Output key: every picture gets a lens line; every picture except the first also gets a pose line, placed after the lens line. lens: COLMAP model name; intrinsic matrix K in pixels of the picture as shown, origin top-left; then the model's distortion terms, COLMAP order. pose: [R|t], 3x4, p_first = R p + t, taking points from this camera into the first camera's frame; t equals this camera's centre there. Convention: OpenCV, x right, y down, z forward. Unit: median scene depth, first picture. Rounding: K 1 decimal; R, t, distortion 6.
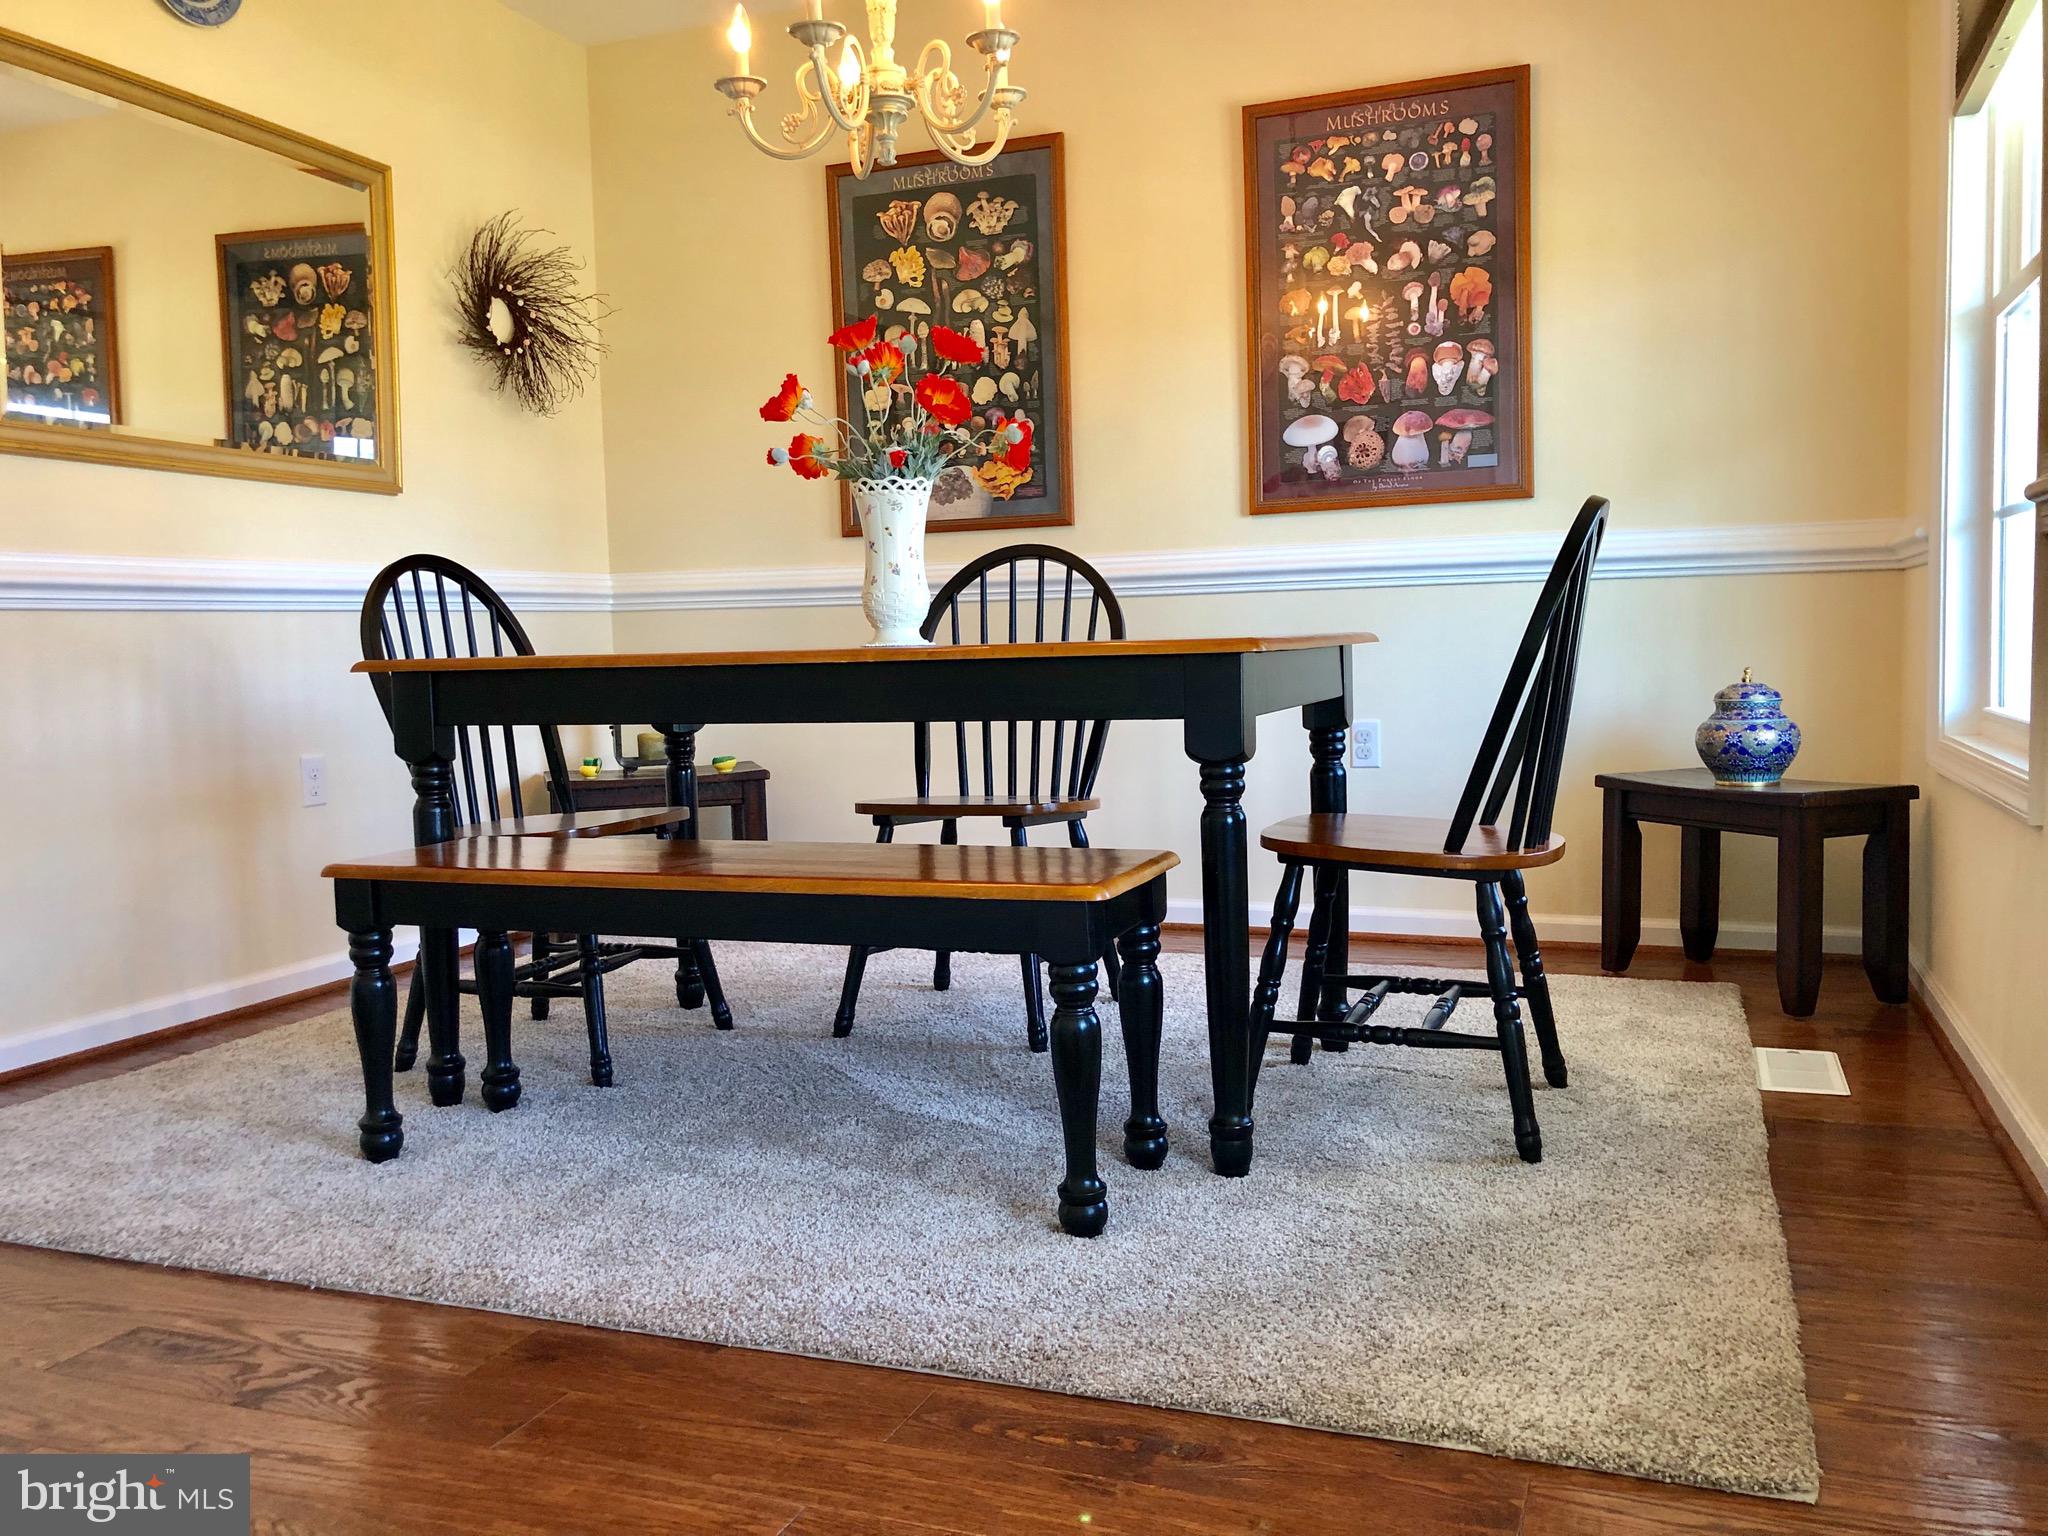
lens RADIAL K [[1700.9, 0, 1033.0], [0, 1700.9, 759.7], [0, 0, 1]] dist [0.012051, 0.006020]
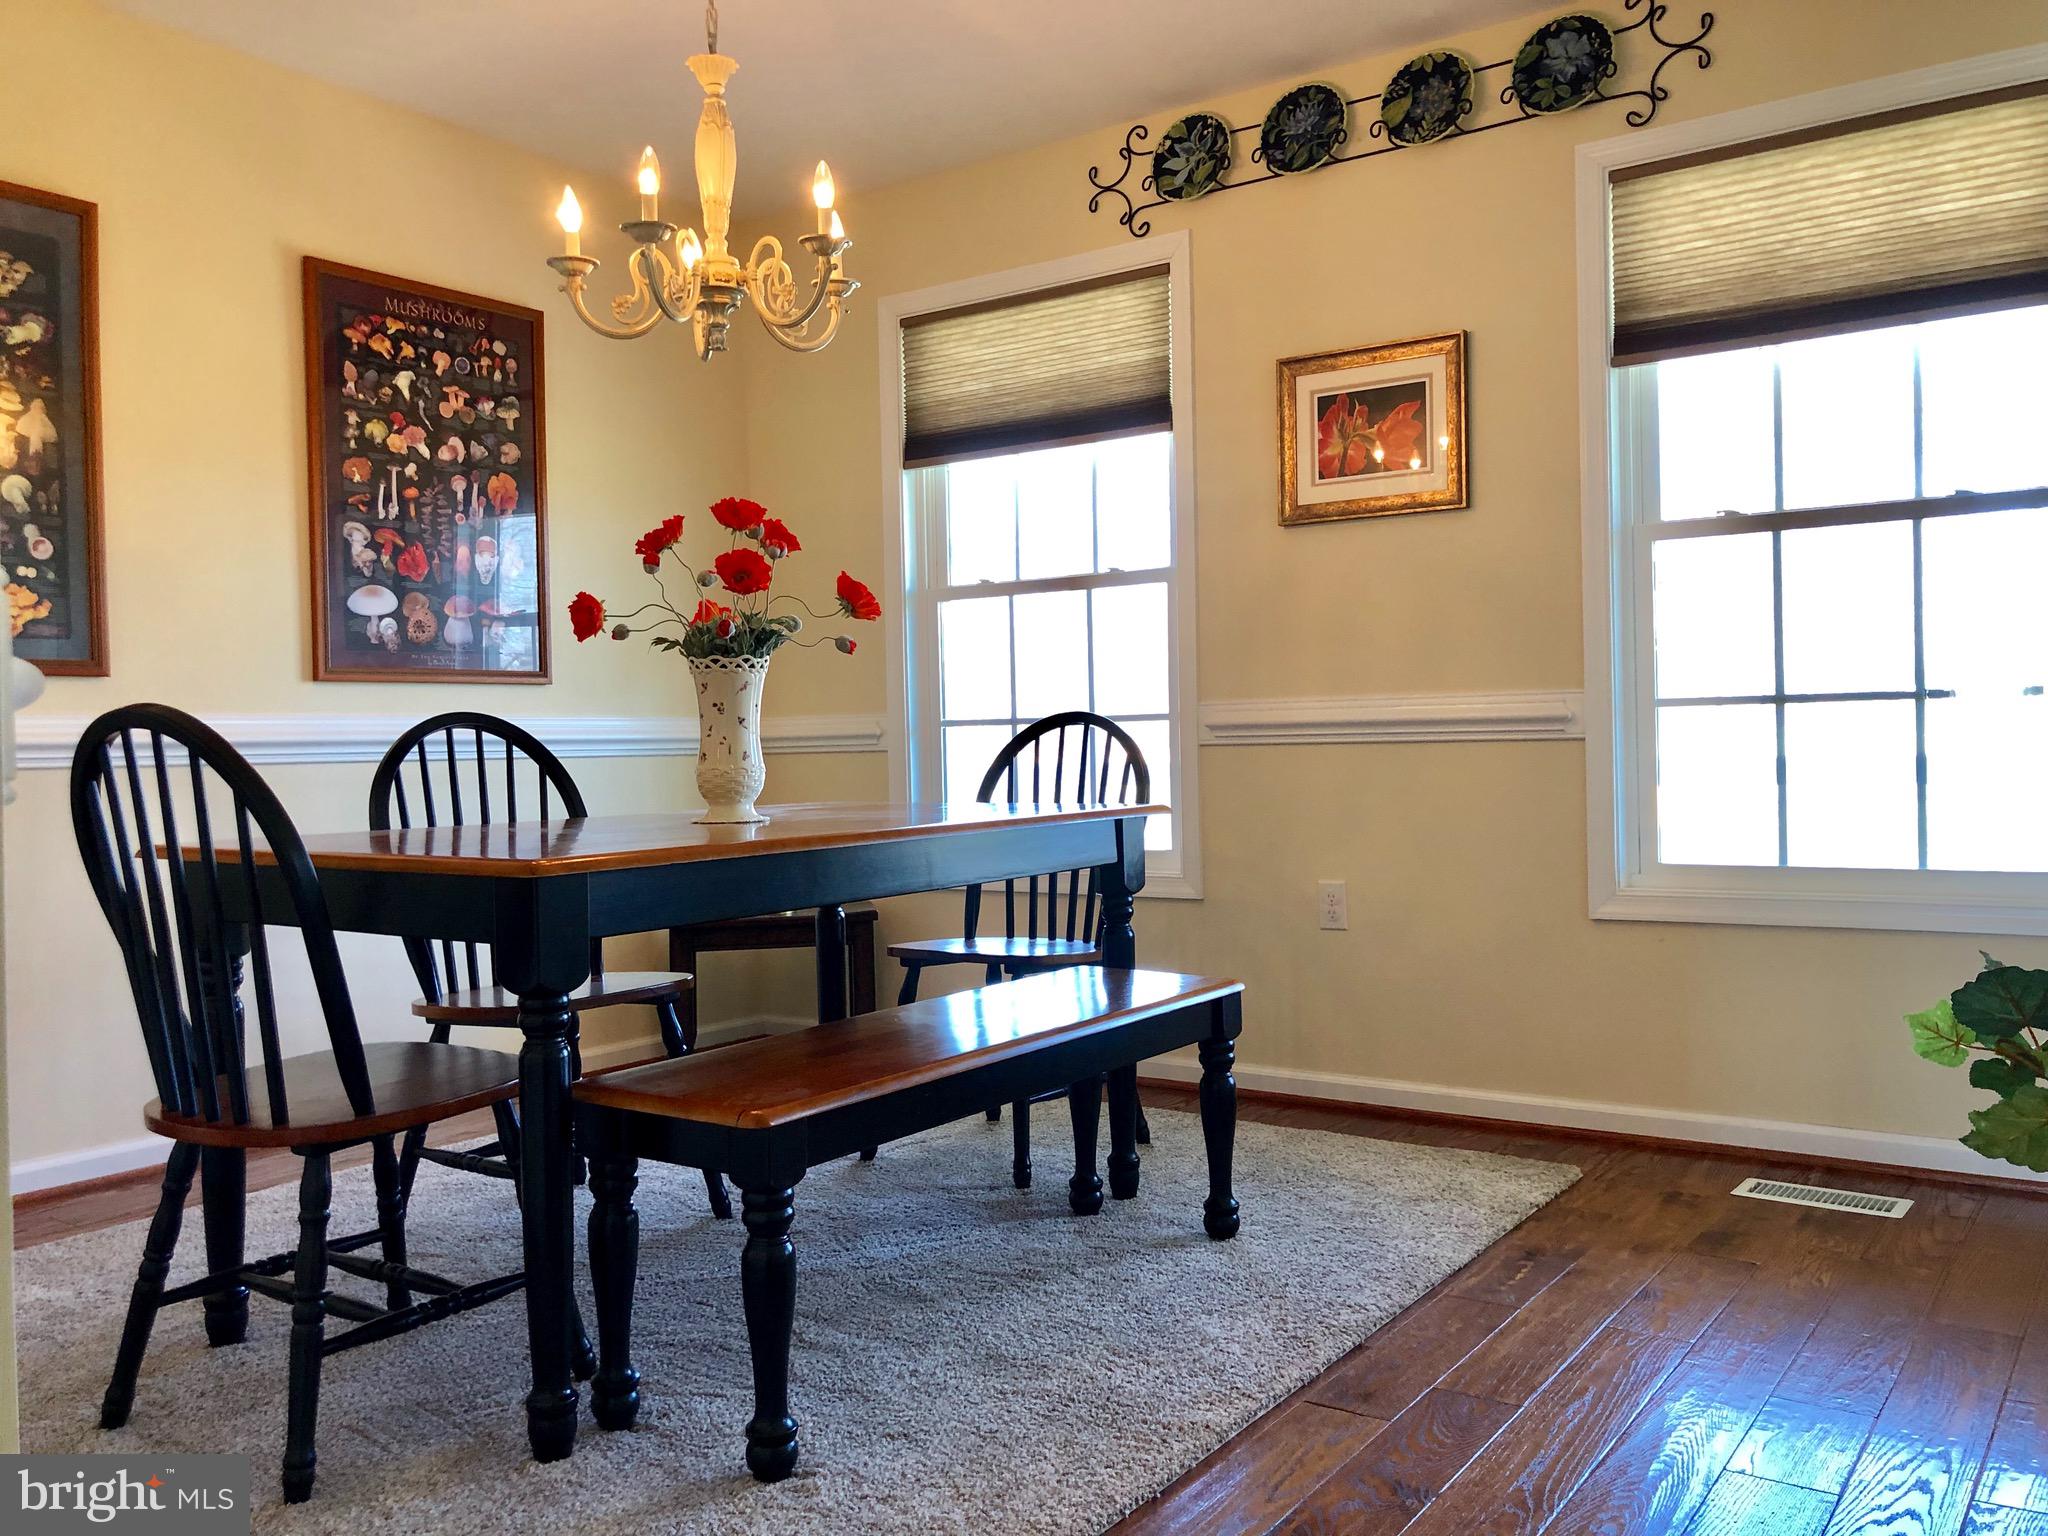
lens RADIAL K [[1700.9, 0, 1030.4], [0, 1700.9, 772.8], [0, 0, 1]] dist [0.012051, 0.006020]
pose [[0.252060, 0.006875, 0.967687, -0.708544], [0.077616, 0.996610, -0.027298, -0.037822], [-0.964594, 0.081989, 0.250672, 0.399843]]
